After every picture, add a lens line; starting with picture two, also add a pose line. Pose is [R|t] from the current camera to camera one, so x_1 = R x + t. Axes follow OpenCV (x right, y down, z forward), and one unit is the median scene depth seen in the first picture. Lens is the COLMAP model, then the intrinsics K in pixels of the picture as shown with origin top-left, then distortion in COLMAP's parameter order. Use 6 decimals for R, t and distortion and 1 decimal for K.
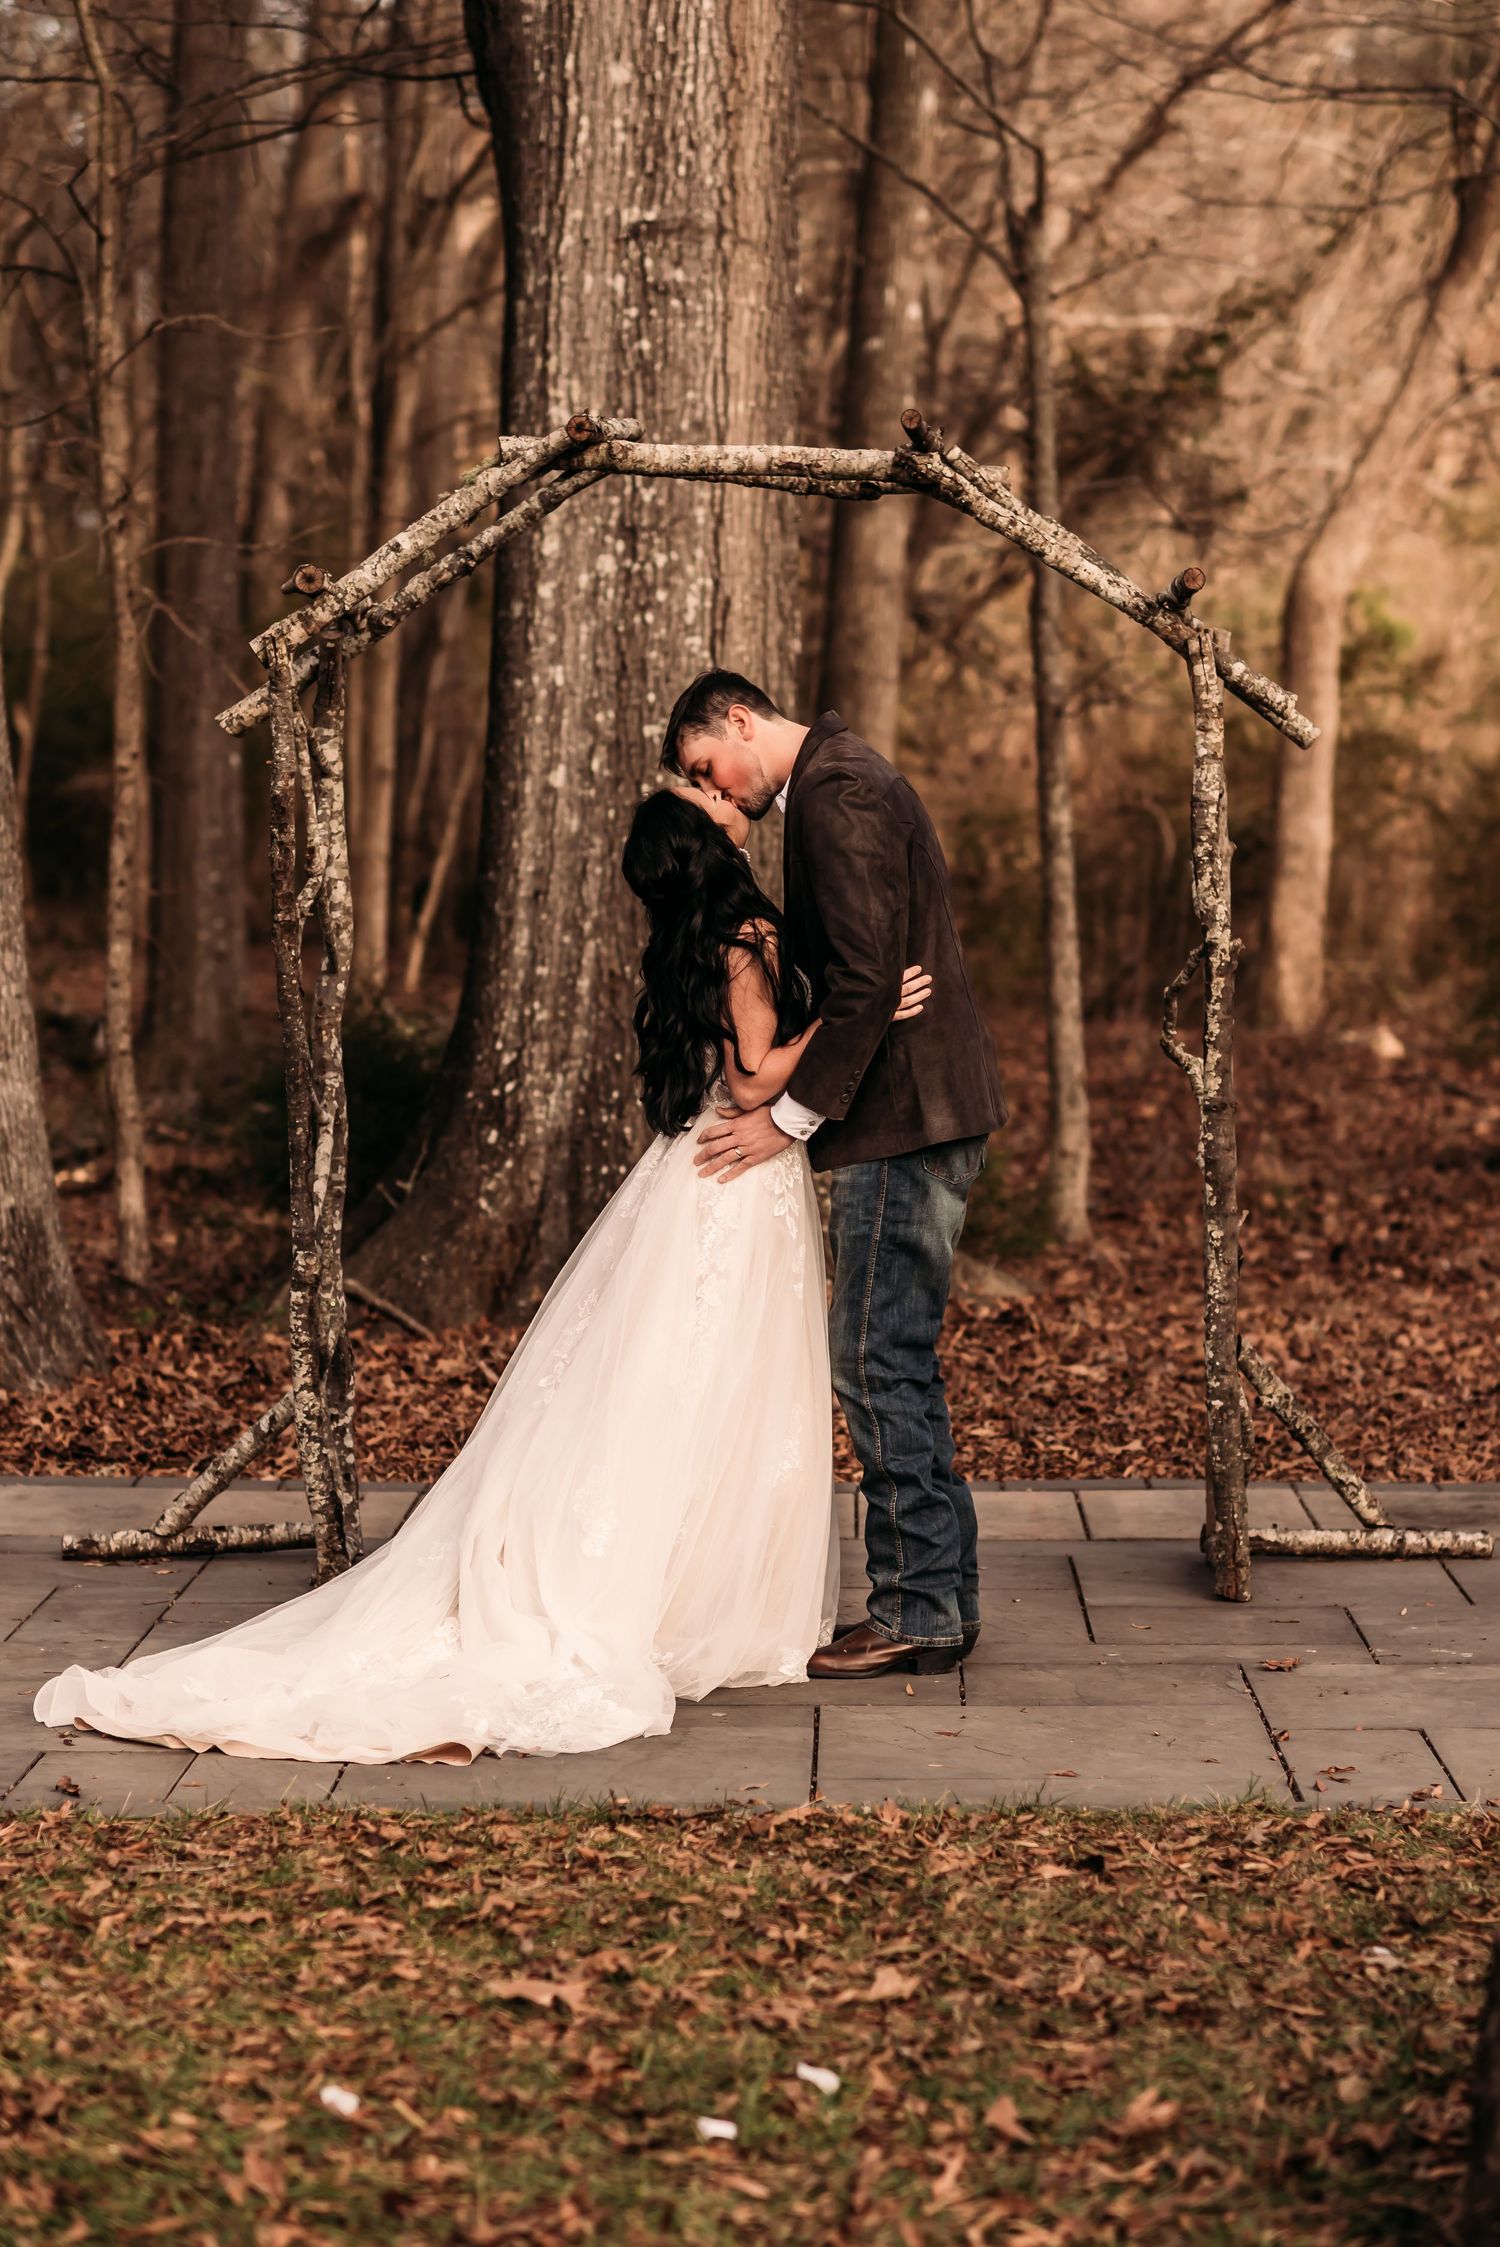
lens RADIAL K [[5546.3, 0, 750.0], [0, 5546.3, 1123.5], [0, 0, 1]] dist [-0.038626, -0.270392]
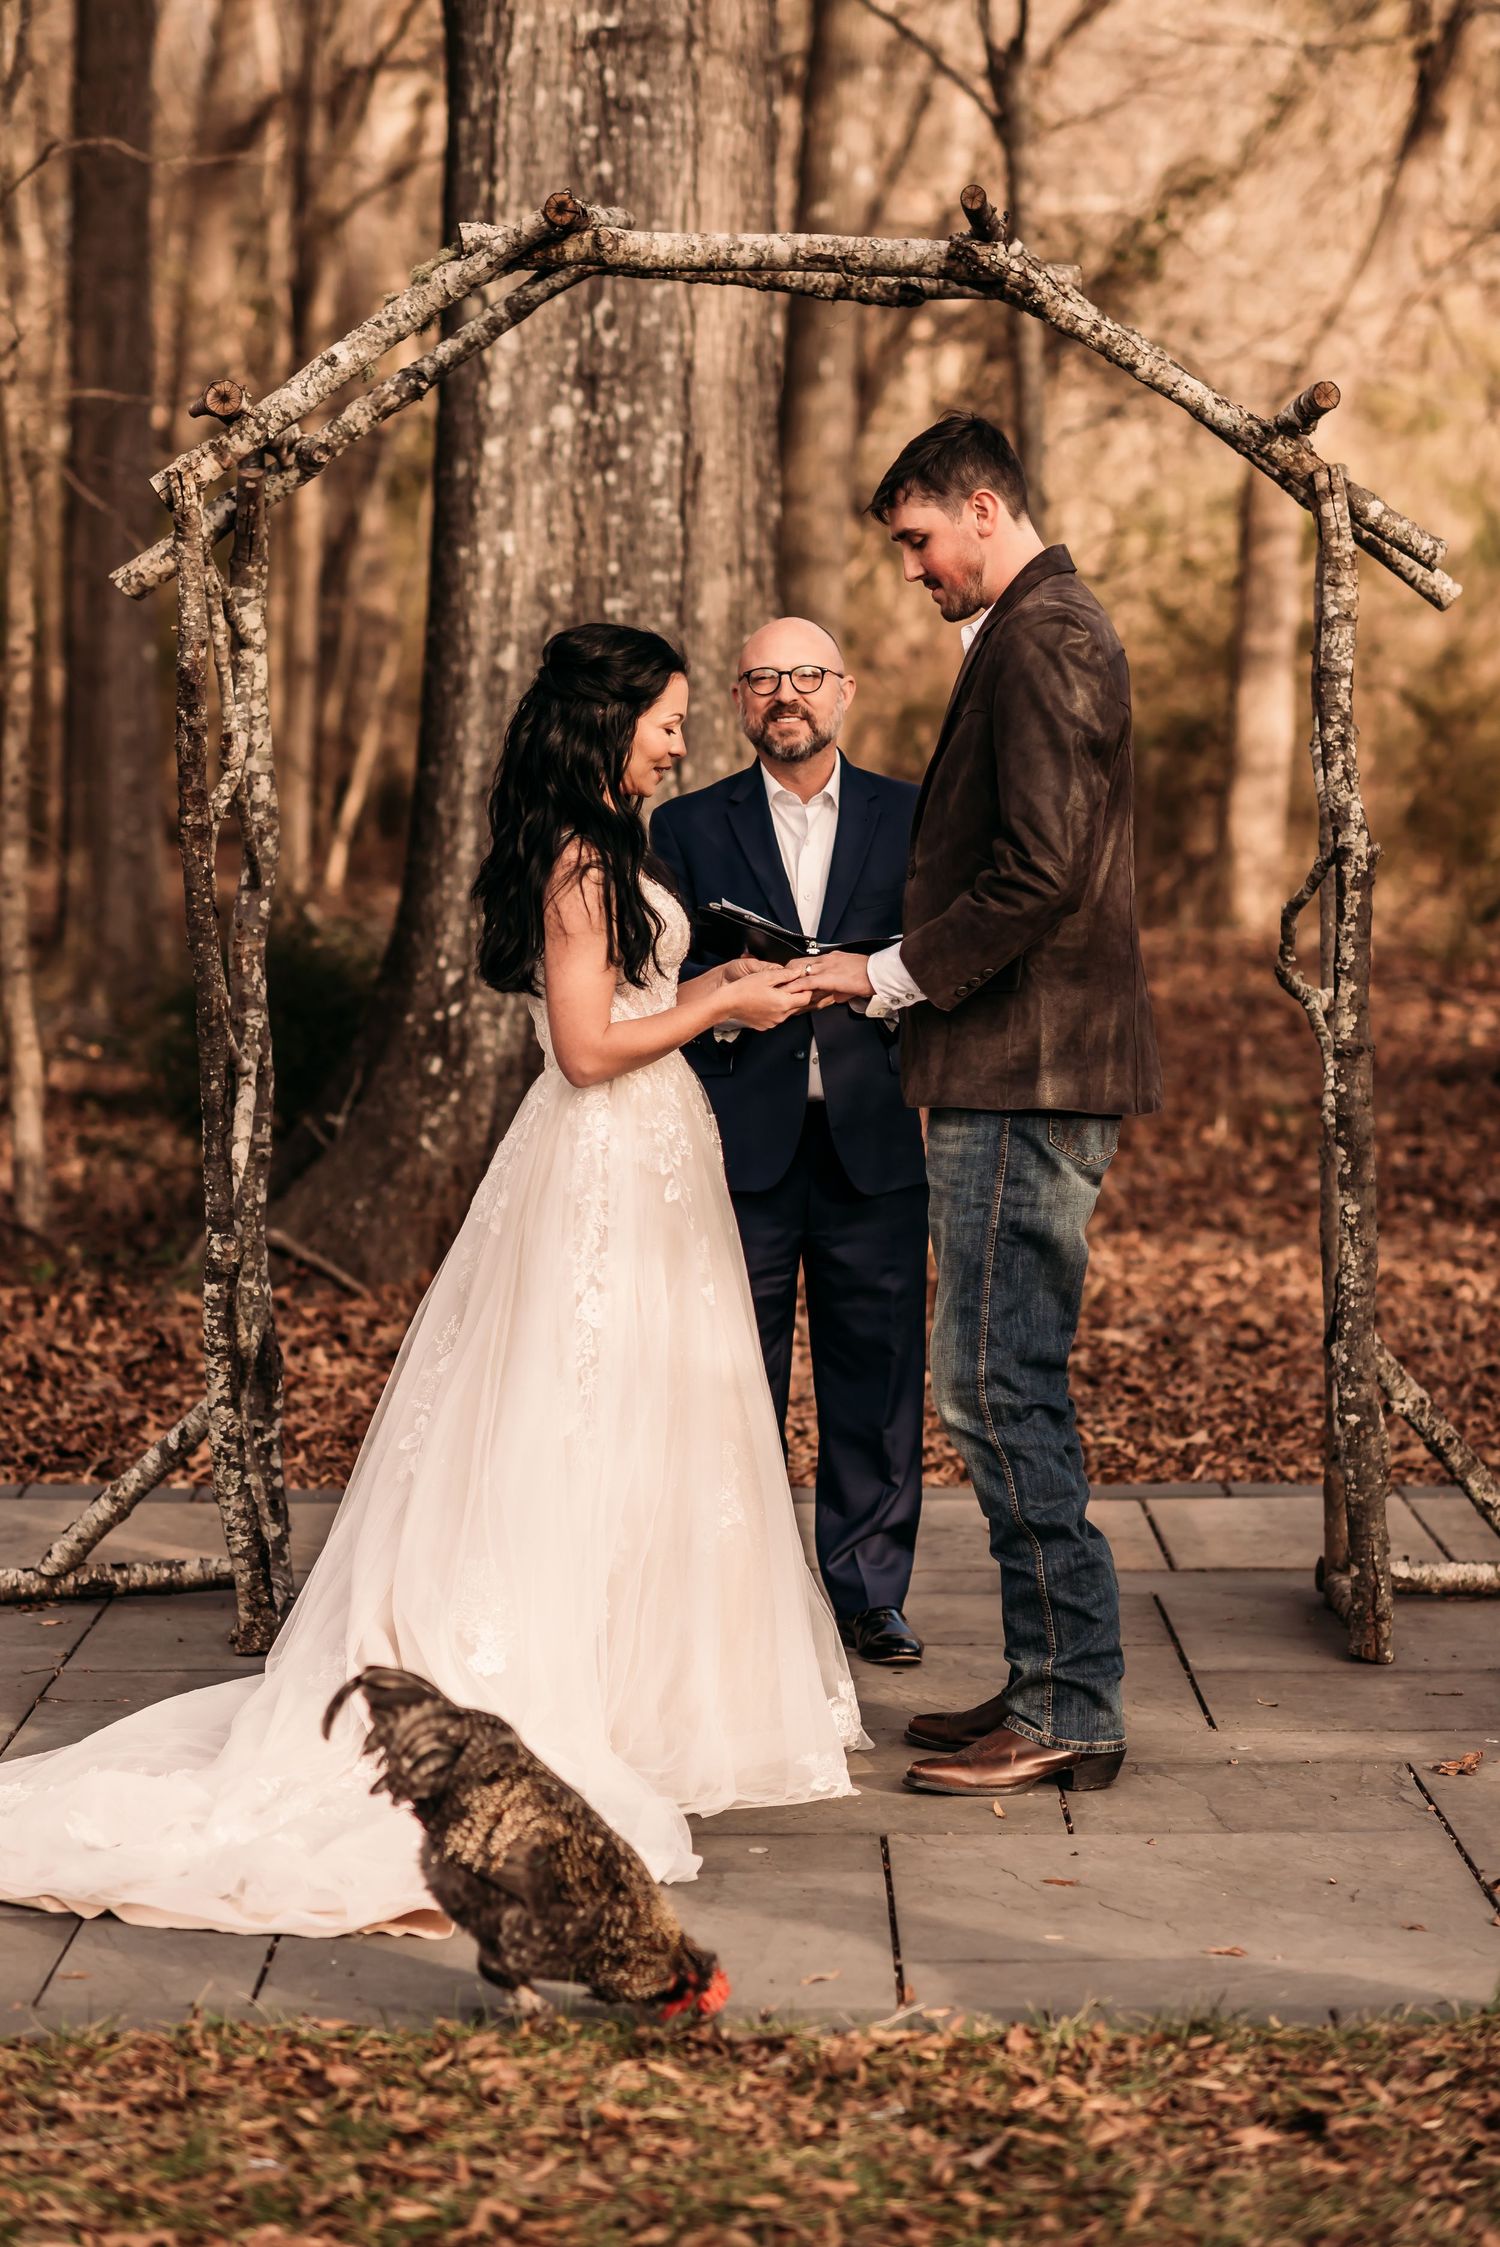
lens RADIAL K [[5435.4, 0, 695.5], [0, 5435.4, 1027.7], [0, 0, 1]] dist [-0.037403, -0.599381]
pose [[0.999975, -0.003500, 0.006182, -0.015205], [0.003487, 0.999992, 0.002193, -0.008027], [-0.006190, -0.002171, 0.999978, 0.197837]]
